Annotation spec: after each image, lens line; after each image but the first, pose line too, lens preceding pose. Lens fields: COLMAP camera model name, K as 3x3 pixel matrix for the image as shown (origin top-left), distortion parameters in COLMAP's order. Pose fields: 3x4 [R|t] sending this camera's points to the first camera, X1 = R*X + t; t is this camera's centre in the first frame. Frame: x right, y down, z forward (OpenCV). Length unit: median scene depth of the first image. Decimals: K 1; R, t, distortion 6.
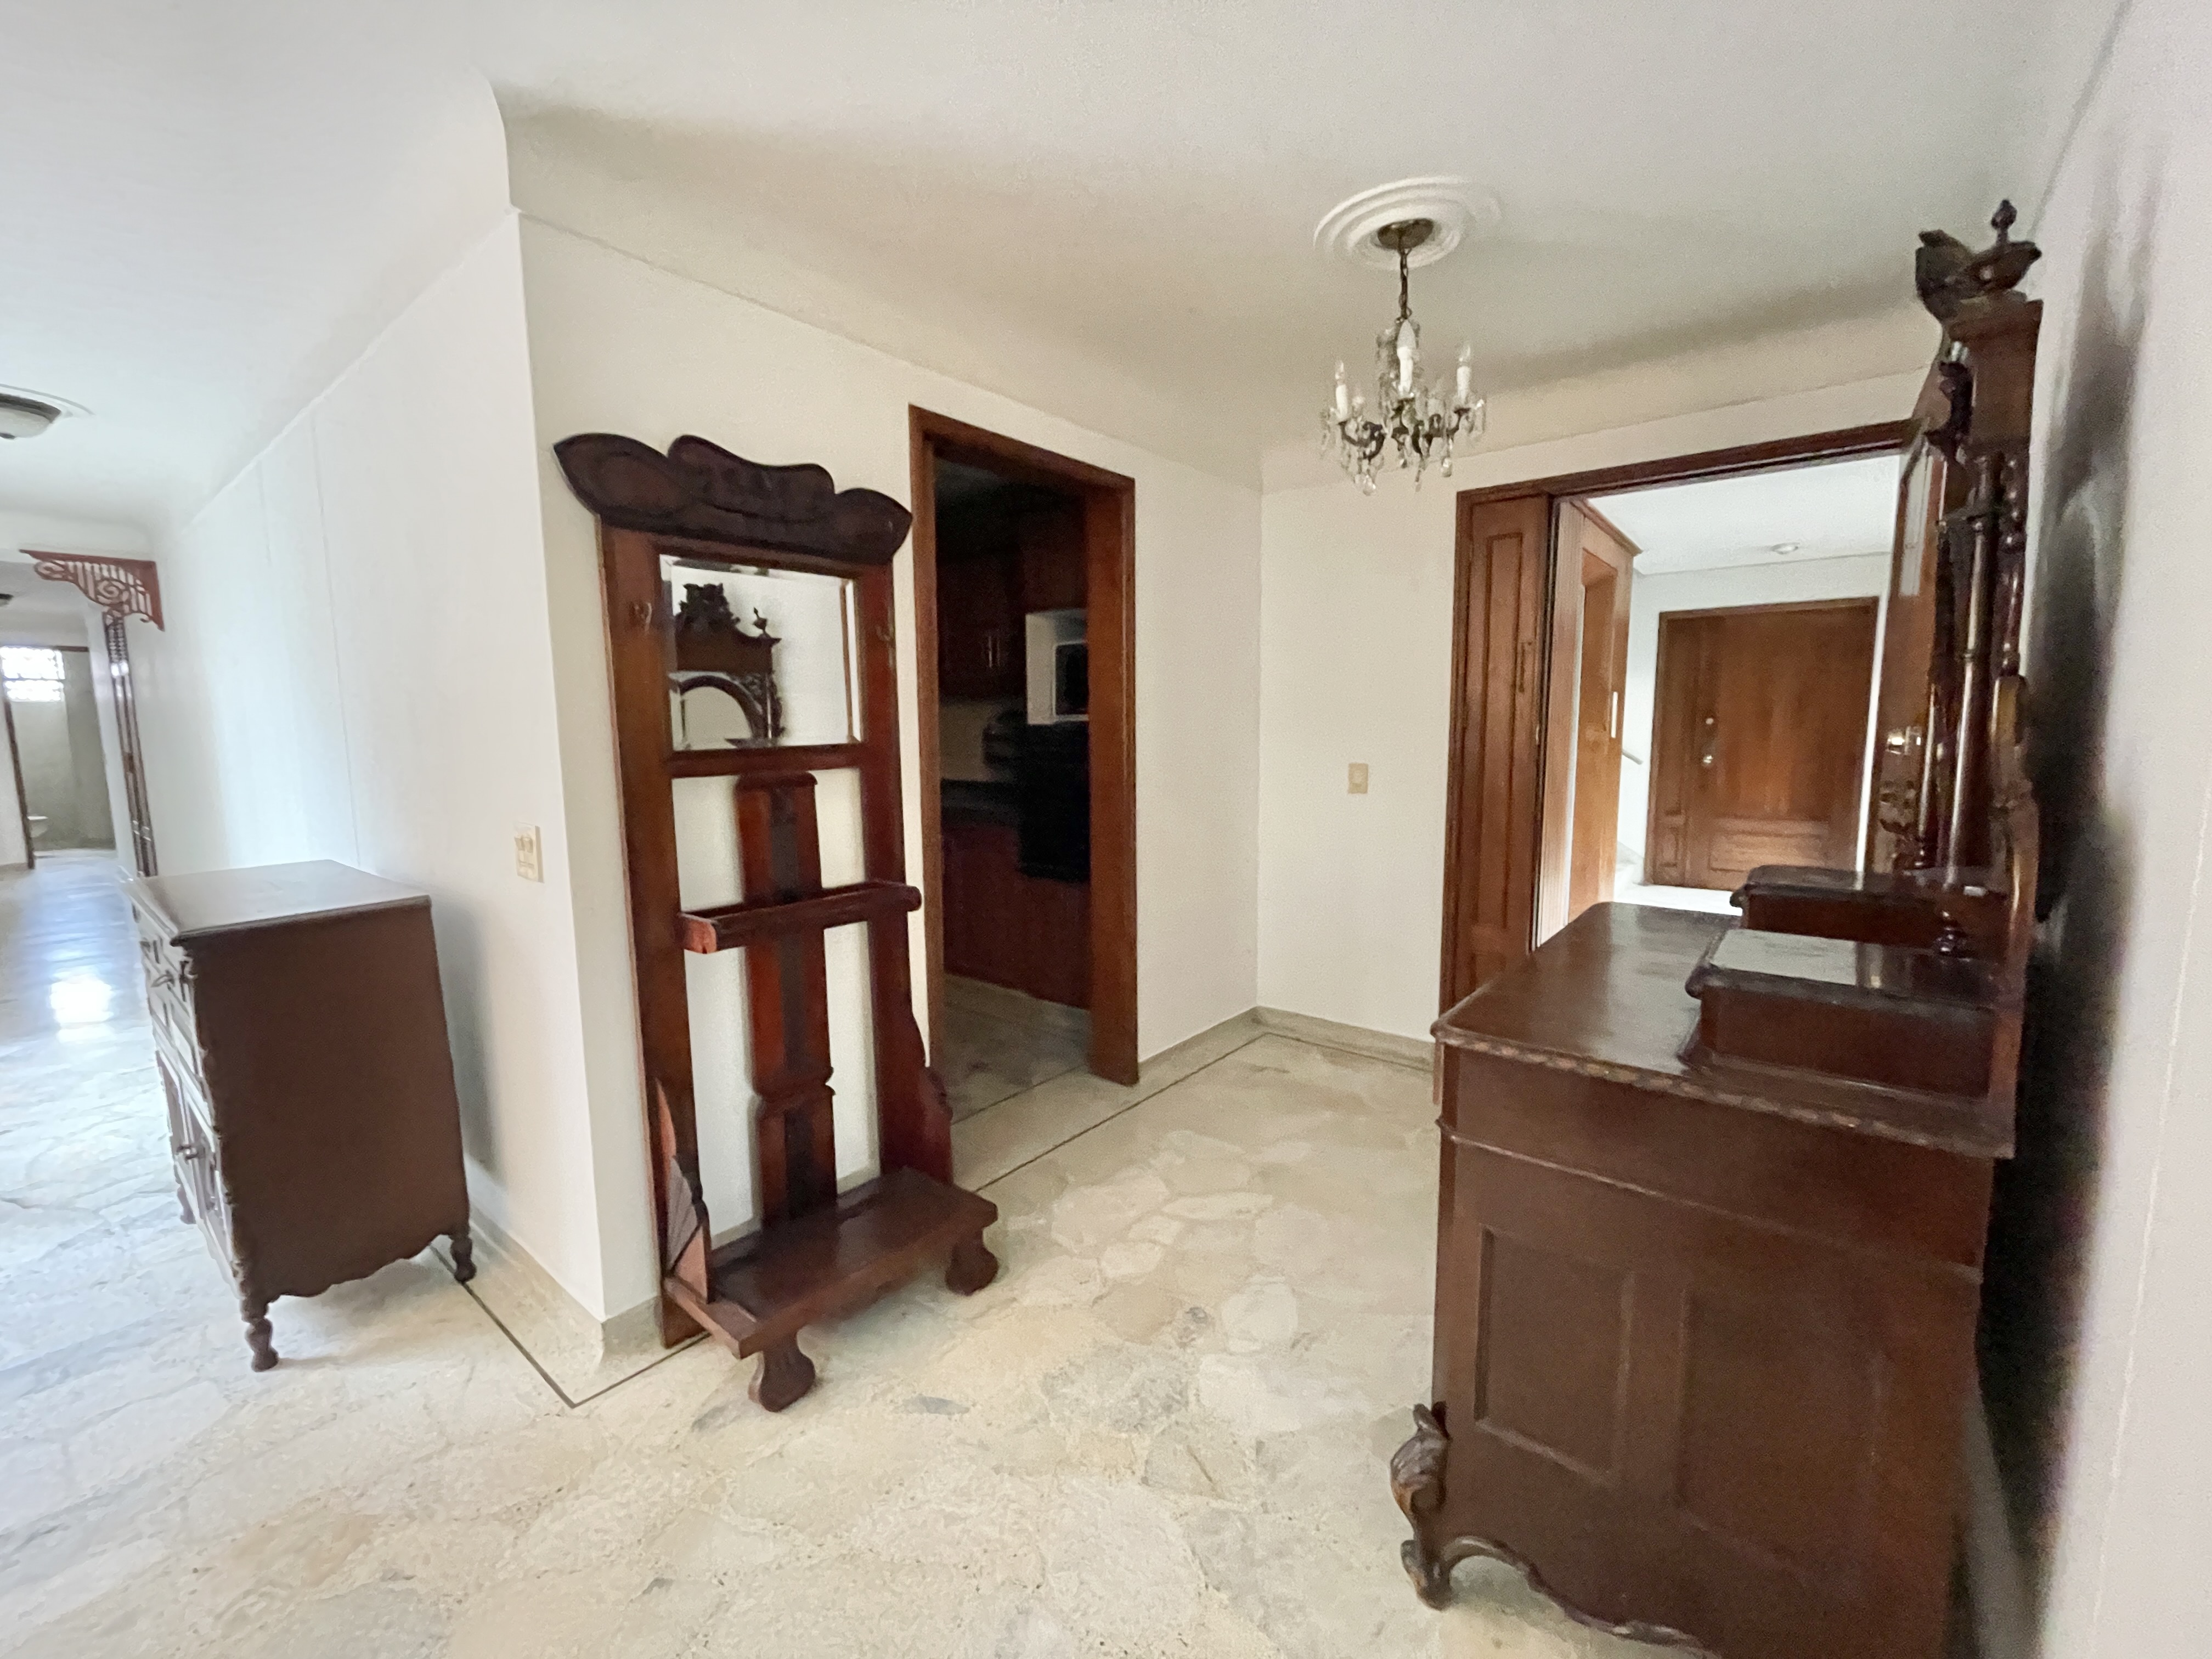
lens RADIAL K [[908.9, 0, 1104.4], [0, 908.9, 828.5], [0, 0, 1]] dist [-0.002876, 0.001282]
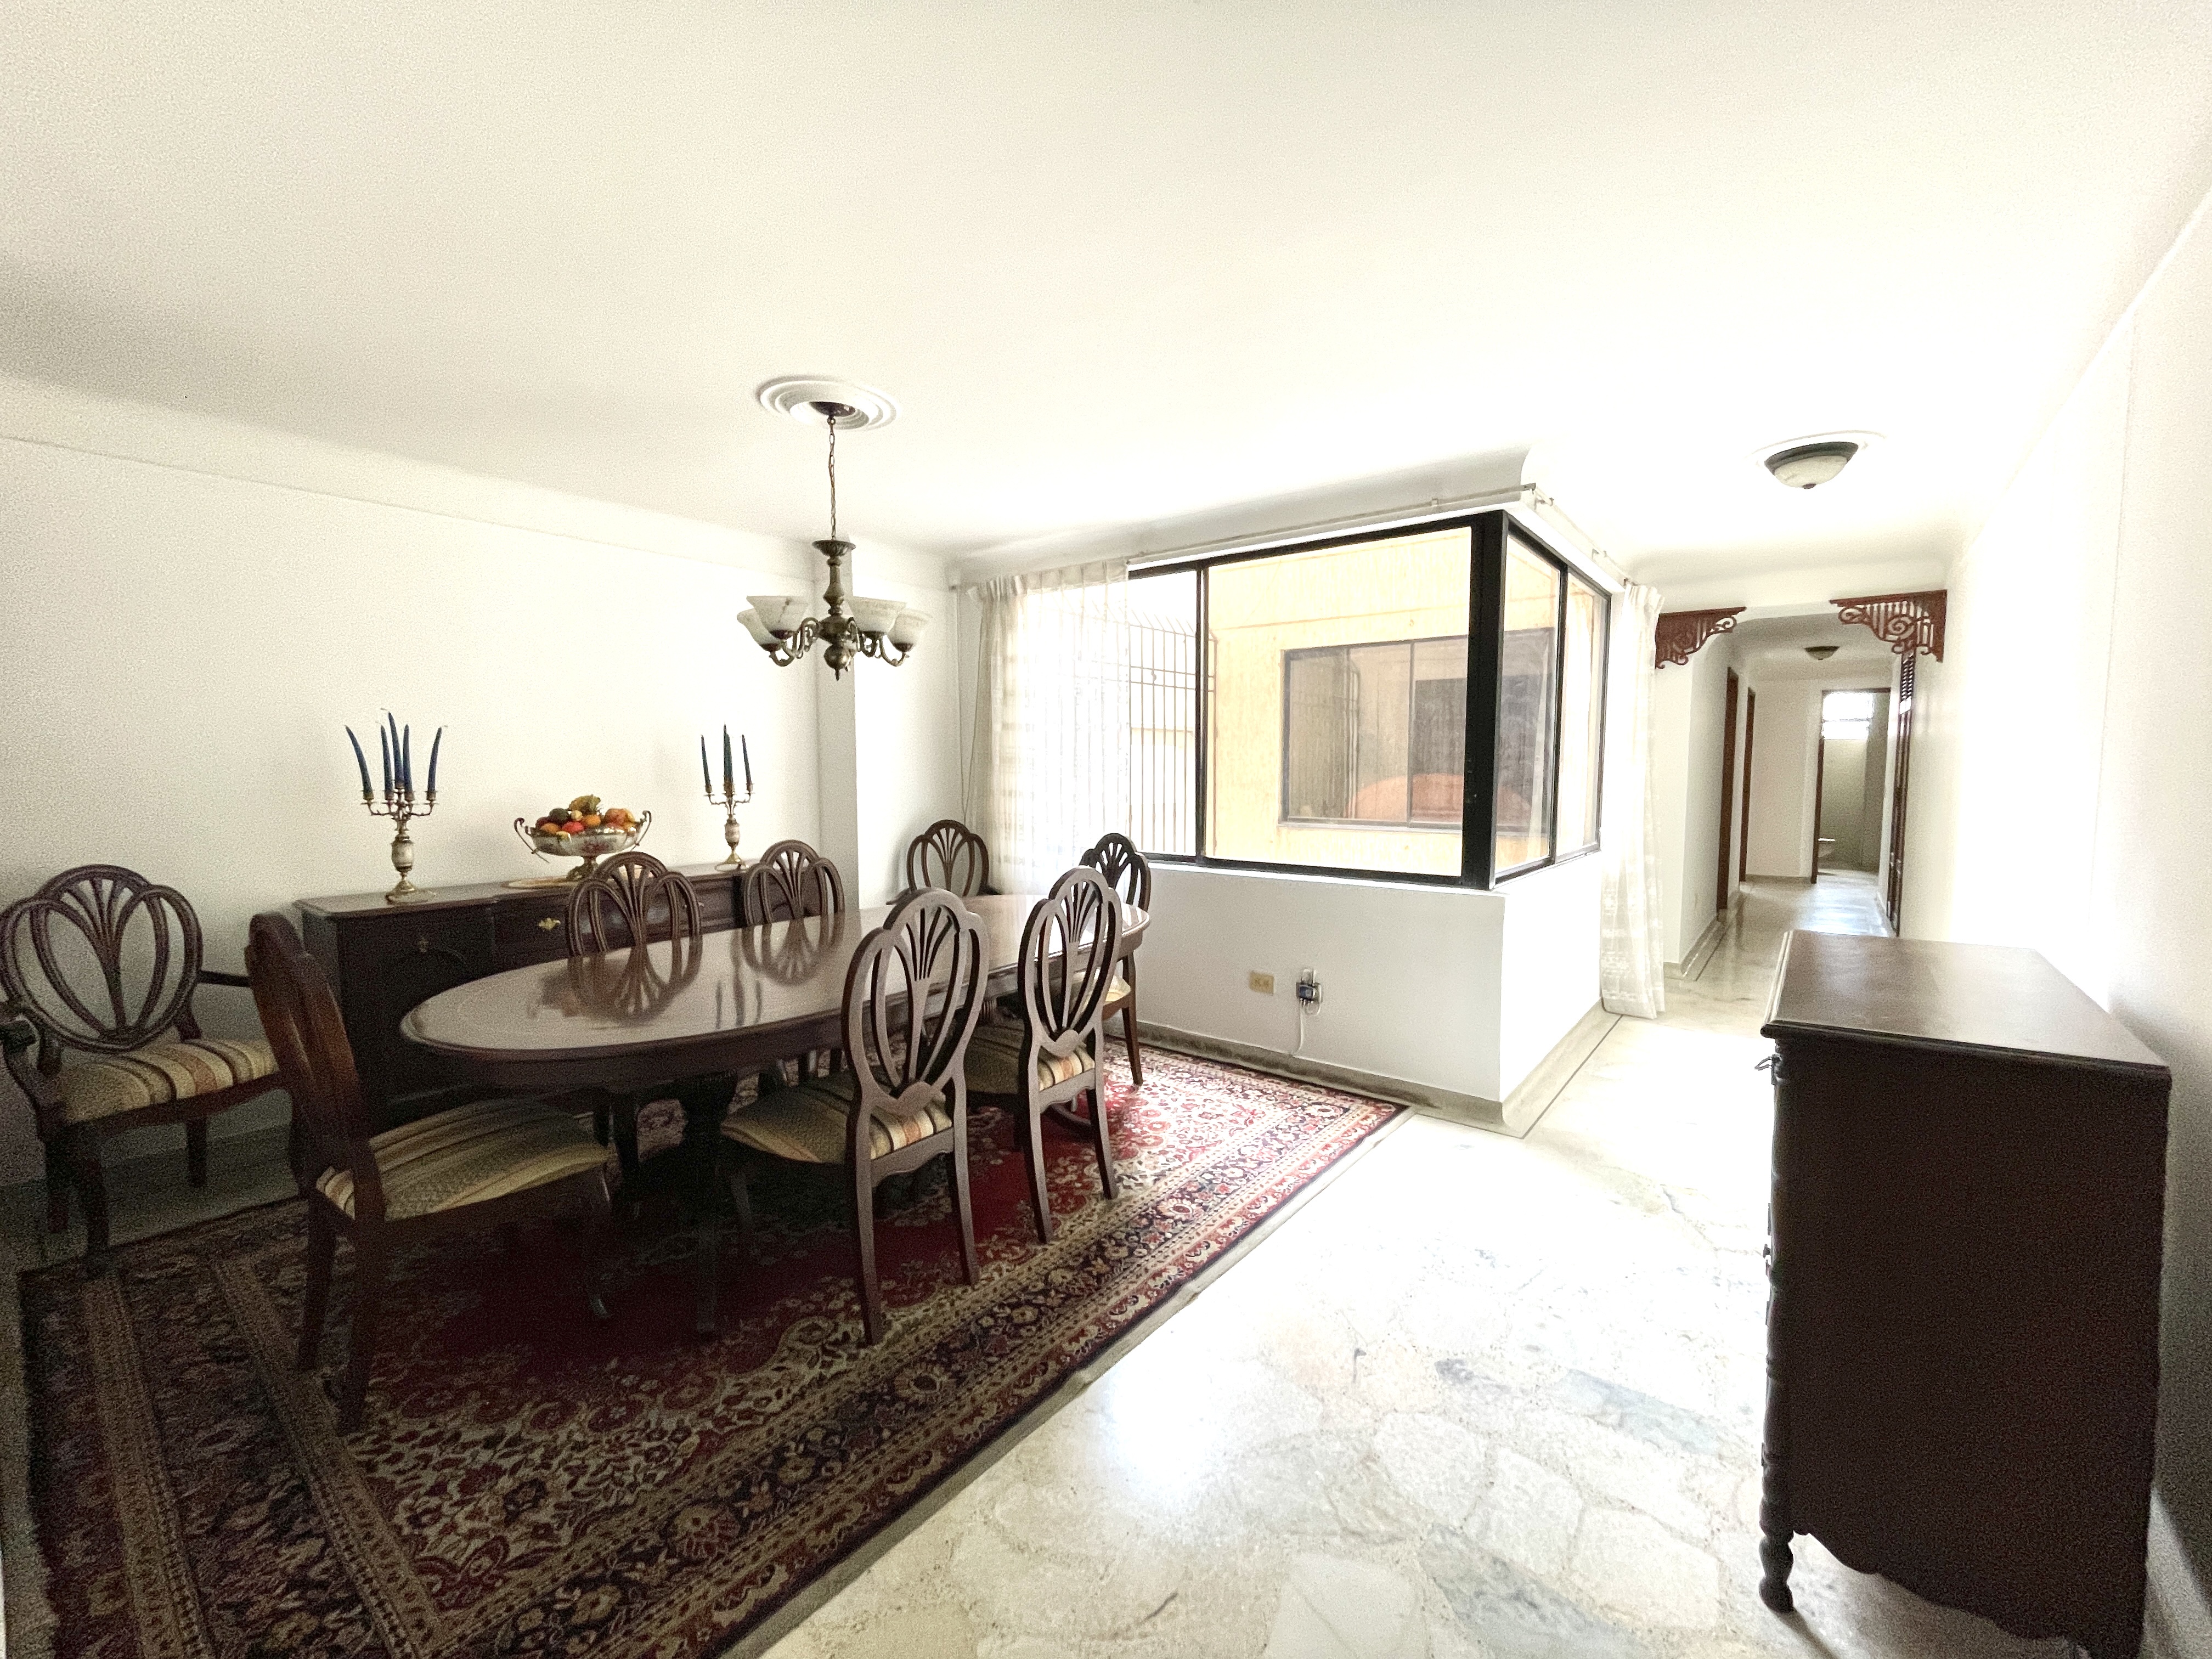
lens RADIAL K [[908.9, 0, 1111.7], [0, 908.9, 832.8], [0, 0, 1]] dist [-0.002876, 0.001282]
pose [[0.017351, 0.083825, -0.996329, -0.085639], [-0.118128, 0.989672, 0.081208, -0.014413], [0.992847, 0.116286, 0.027074, 0.129882]]
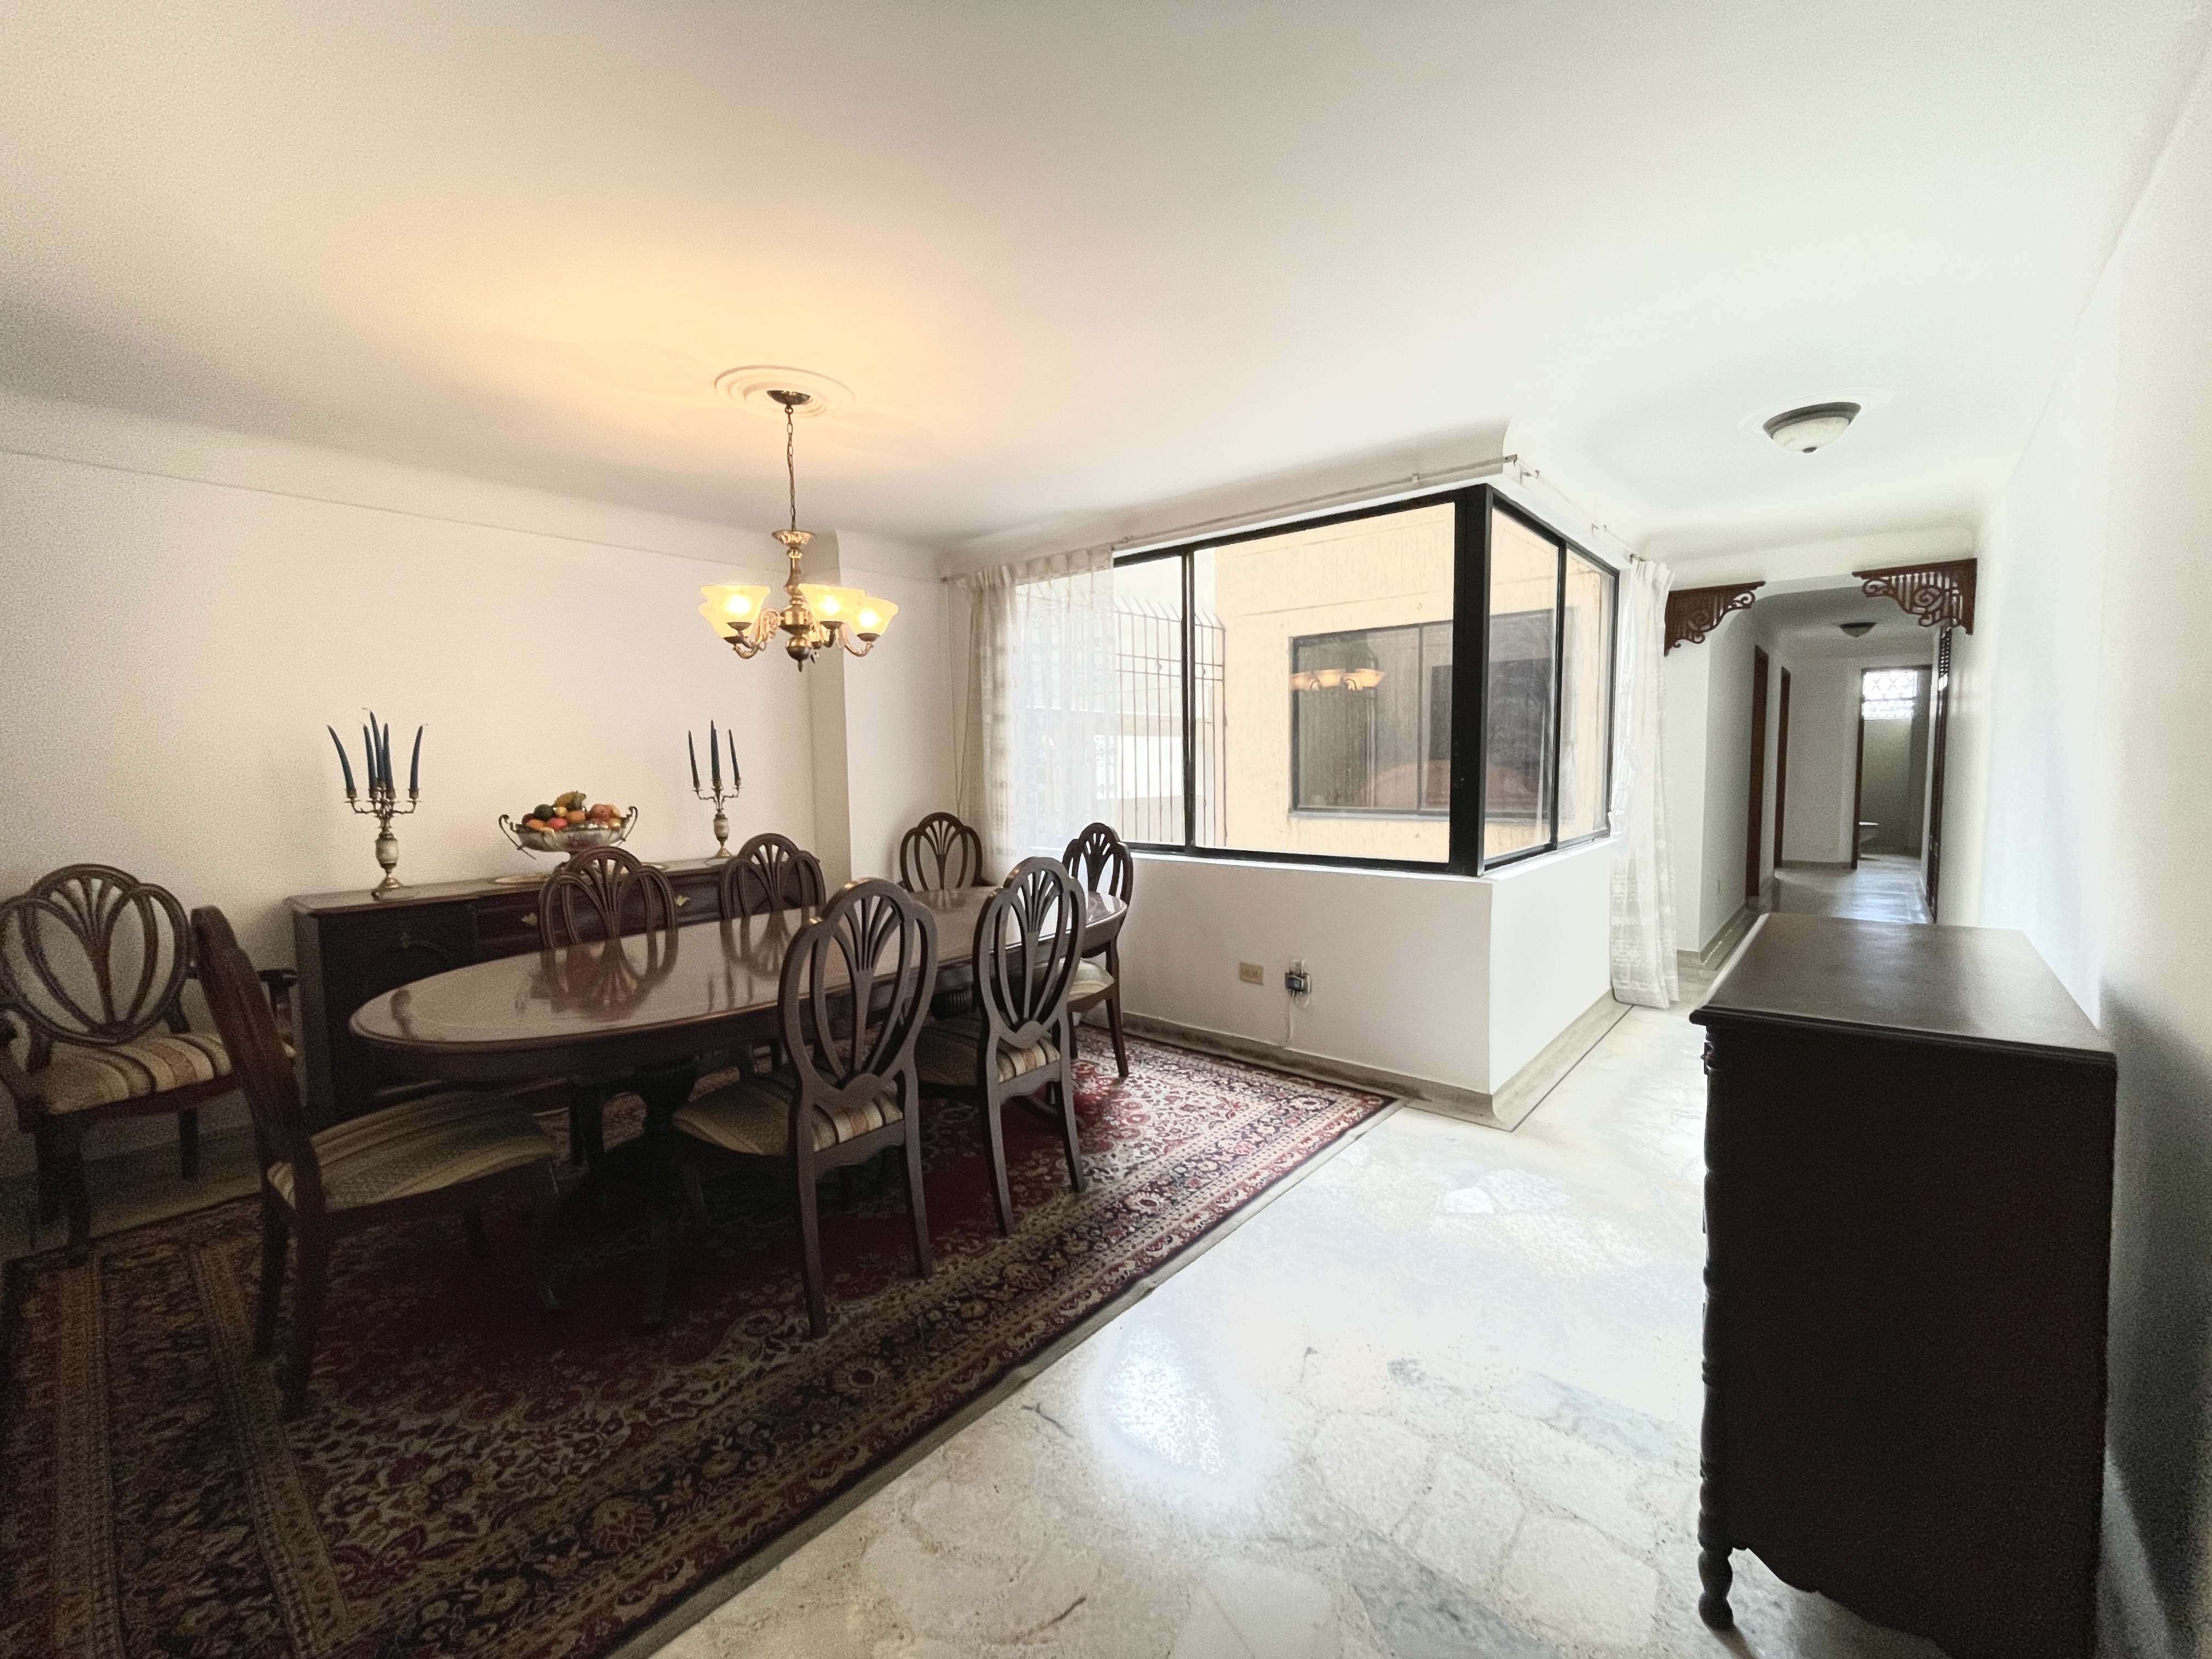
lens RADIAL K [[908.9, 0, 1110.1], [0, 908.9, 832.5], [0, 0, 1]] dist [-0.002876, 0.001282]
pose [[-0.019083, 0.090392, -0.995723, -0.094217], [-0.103268, 0.990400, 0.091888, -0.014956], [0.994470, 0.104580, -0.009565, 0.170660]]
